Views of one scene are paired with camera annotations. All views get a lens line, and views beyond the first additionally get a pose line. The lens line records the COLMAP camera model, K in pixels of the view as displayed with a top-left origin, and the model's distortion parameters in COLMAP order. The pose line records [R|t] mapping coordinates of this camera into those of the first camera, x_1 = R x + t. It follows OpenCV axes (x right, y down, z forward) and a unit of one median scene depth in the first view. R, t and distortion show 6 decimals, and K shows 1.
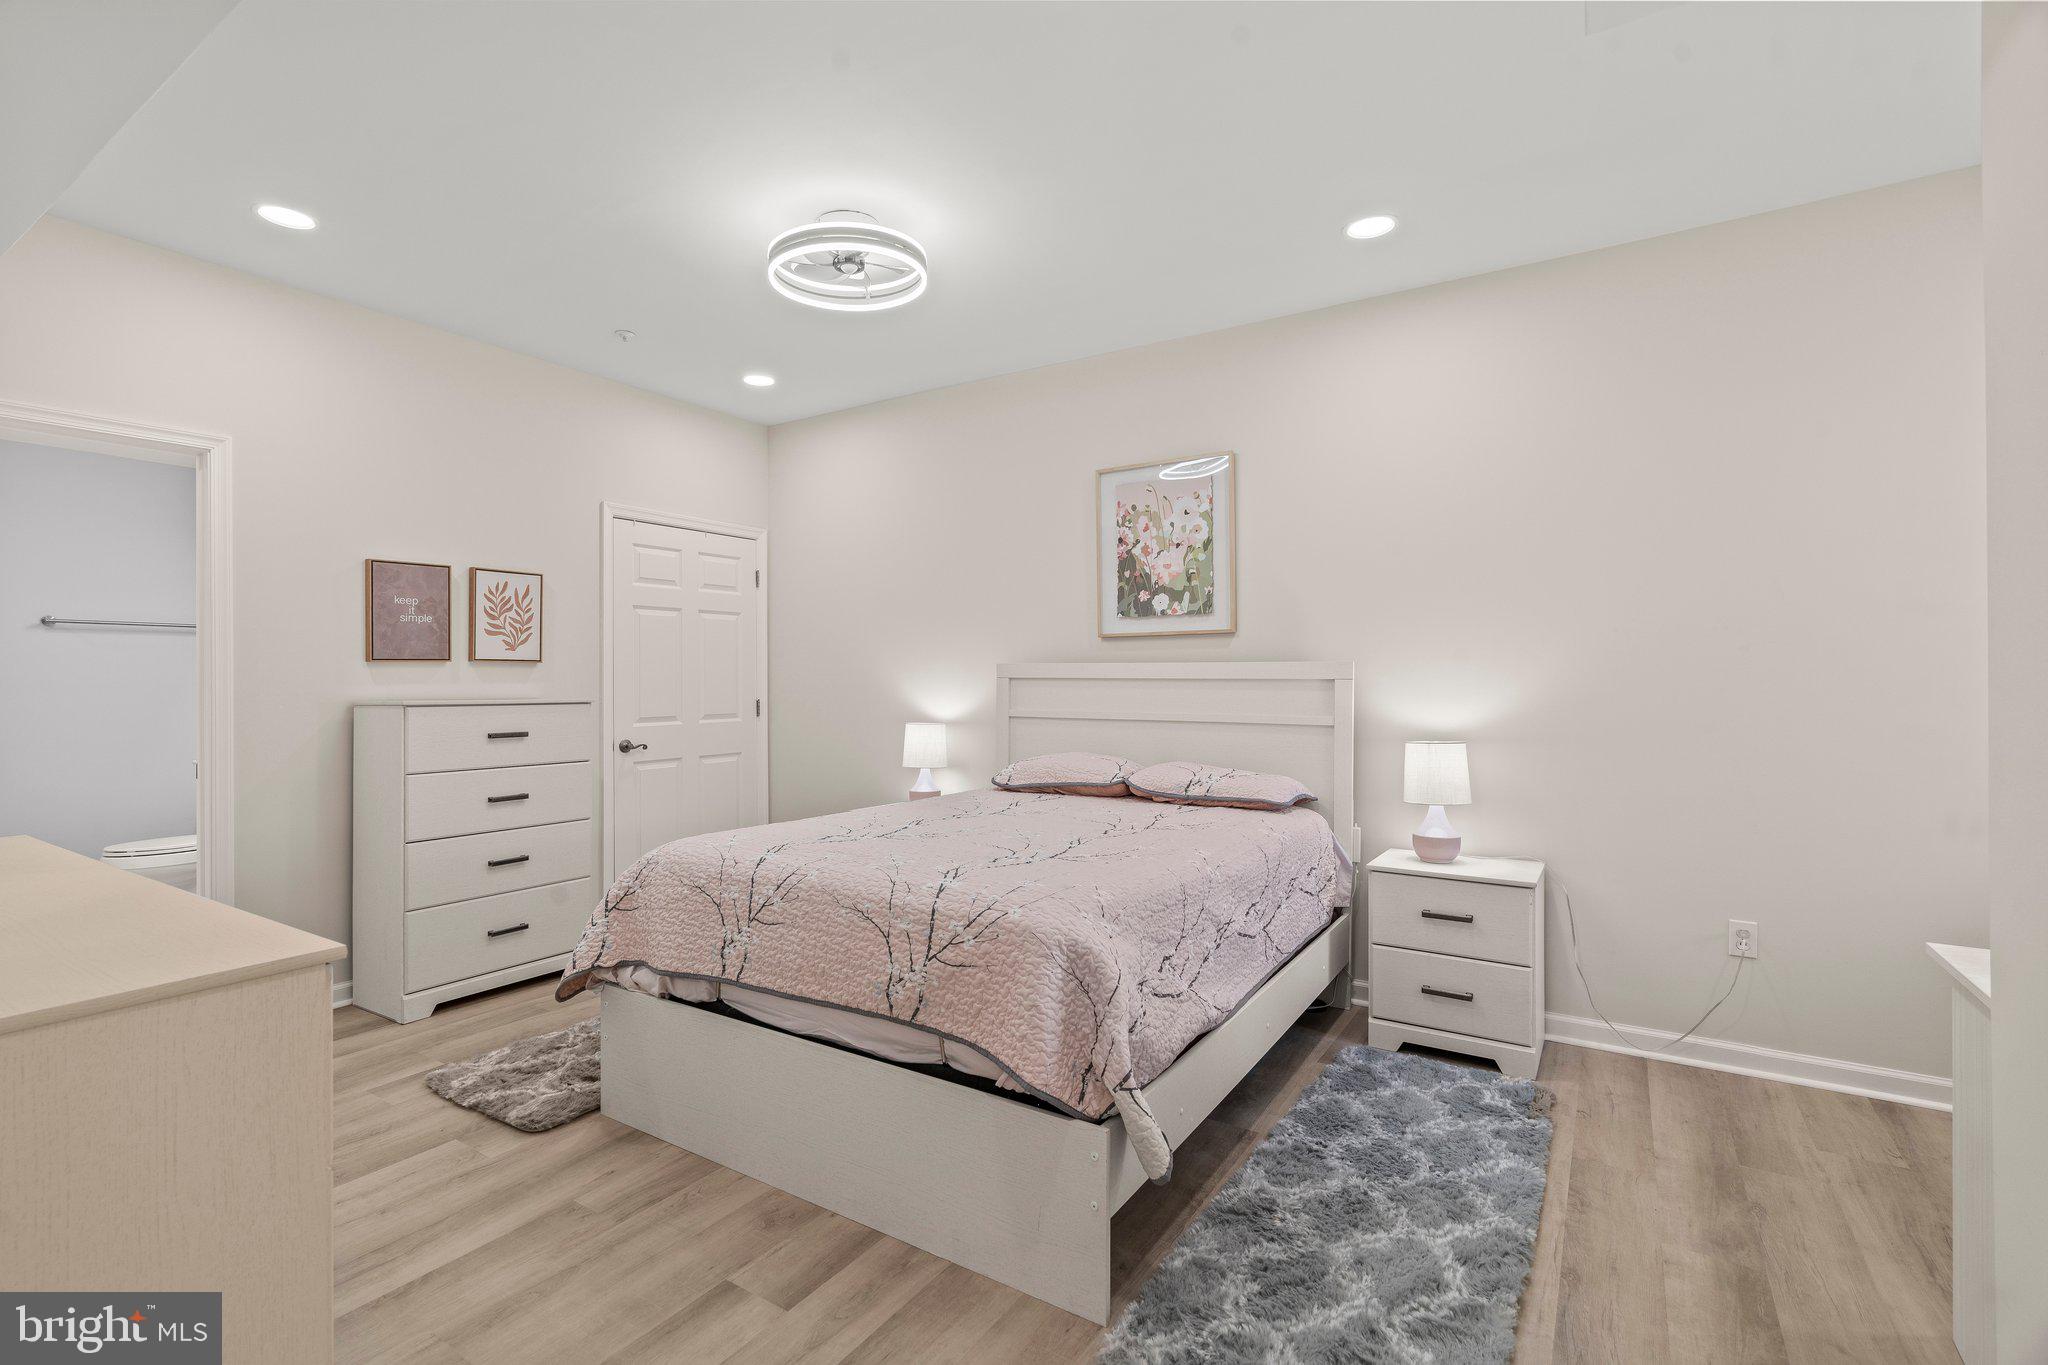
lens RADIAL K [[934.4, 0, 1038.8], [0, 934.4, 678.9], [0, 0, 1]] dist [-0.013415, 0.001460]
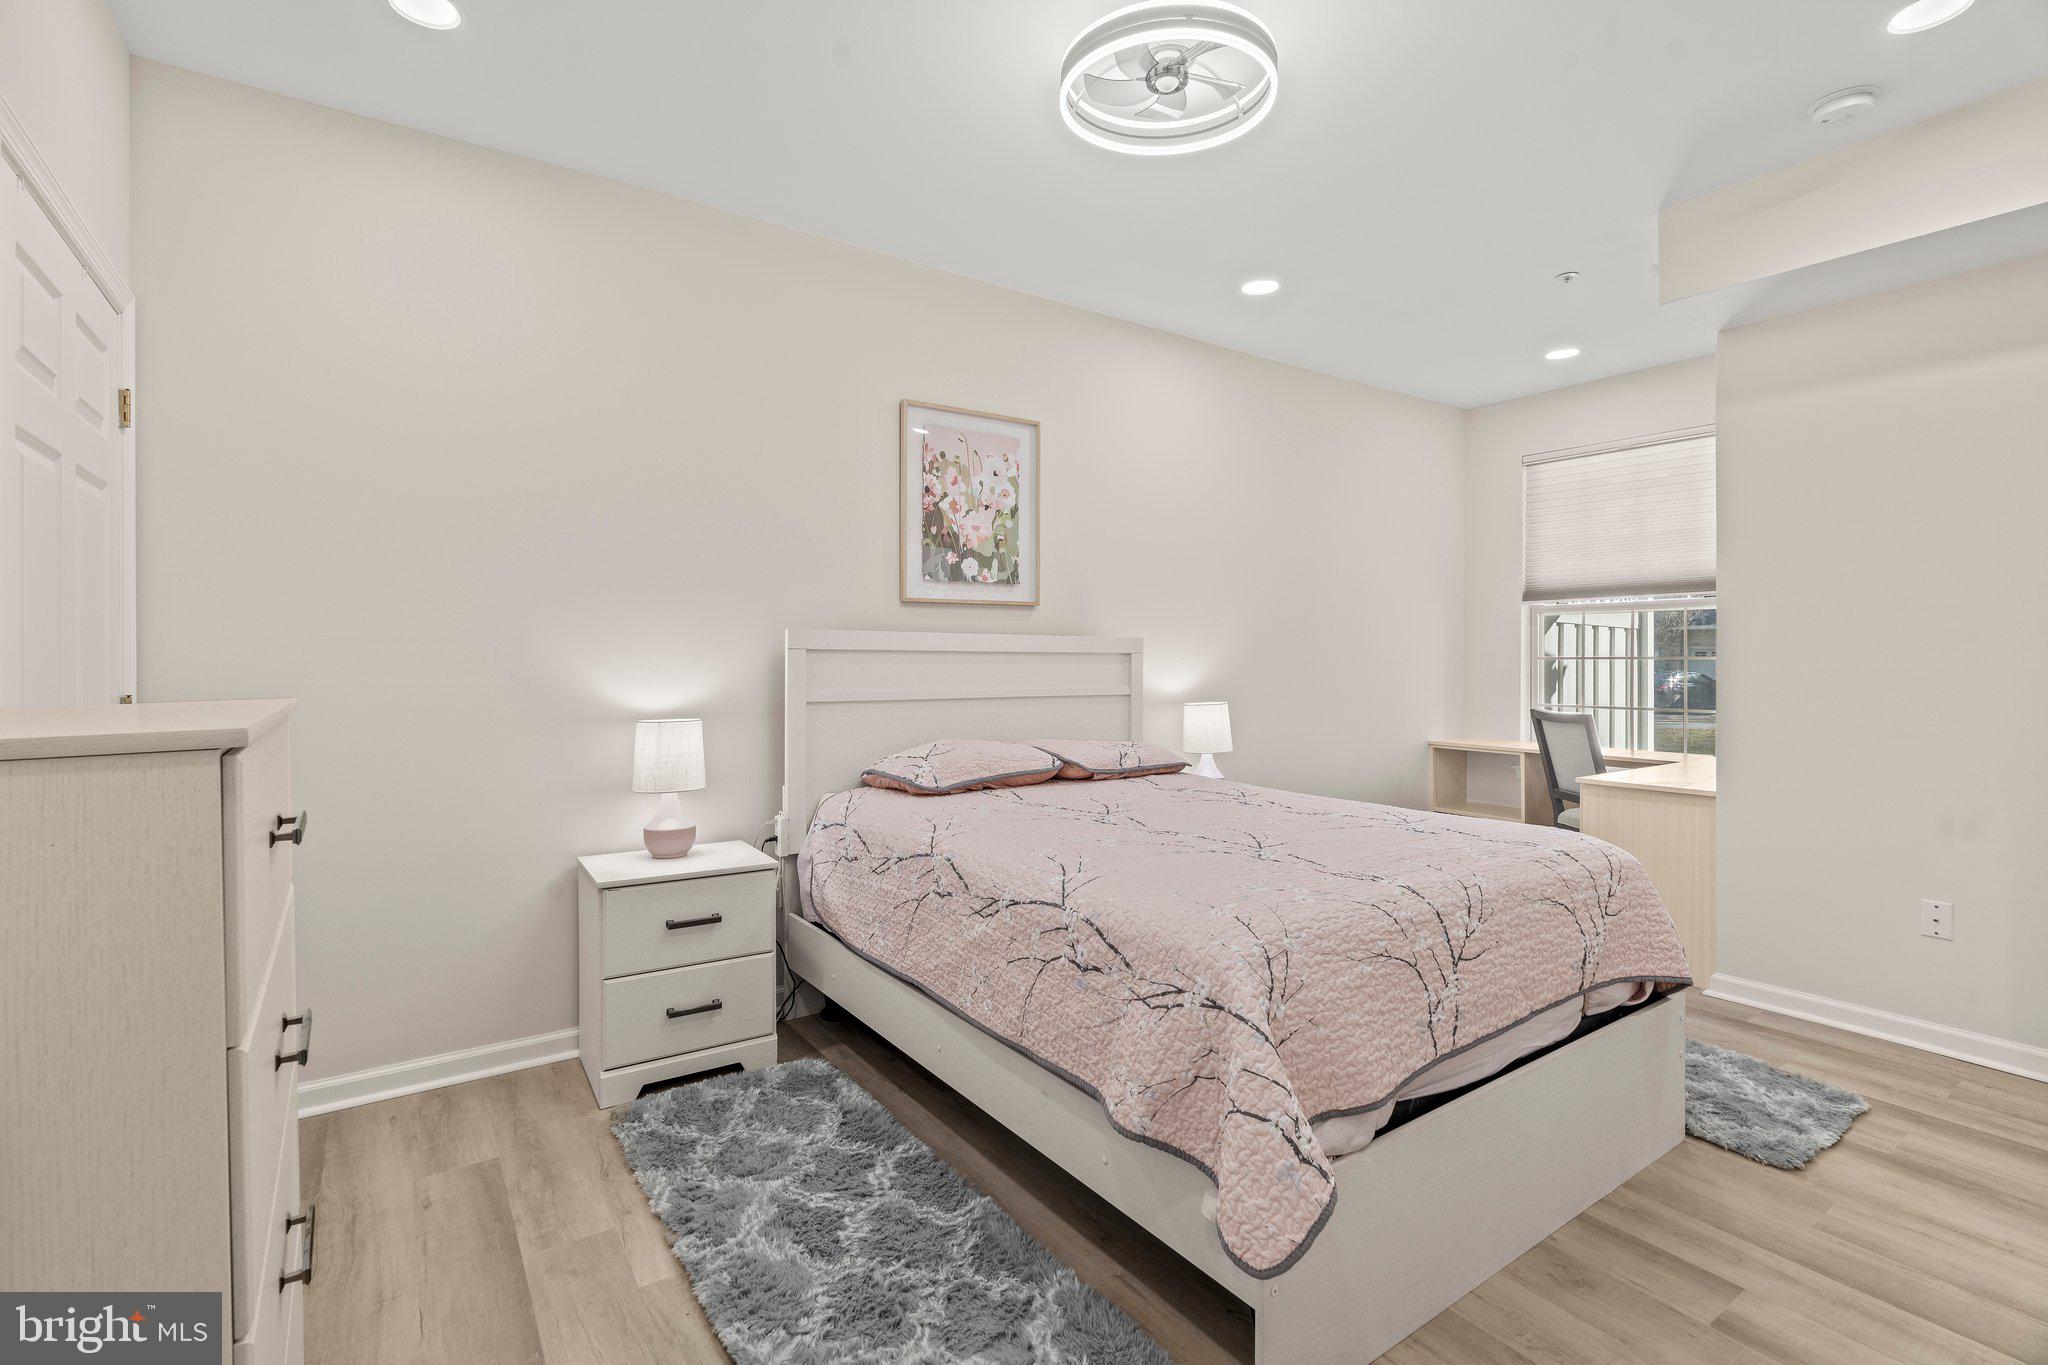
lens RADIAL K [[934.4, 0, 1039.1], [0, 934.4, 644.3], [0, 0, 1]] dist [-0.013415, 0.001460]
pose [[0.396256, 0.020665, 0.917907, -0.666322], [0.008898, 0.999613, -0.026346, 0.016197], [-0.918097, 0.018607, 0.395919, 0.587809]]
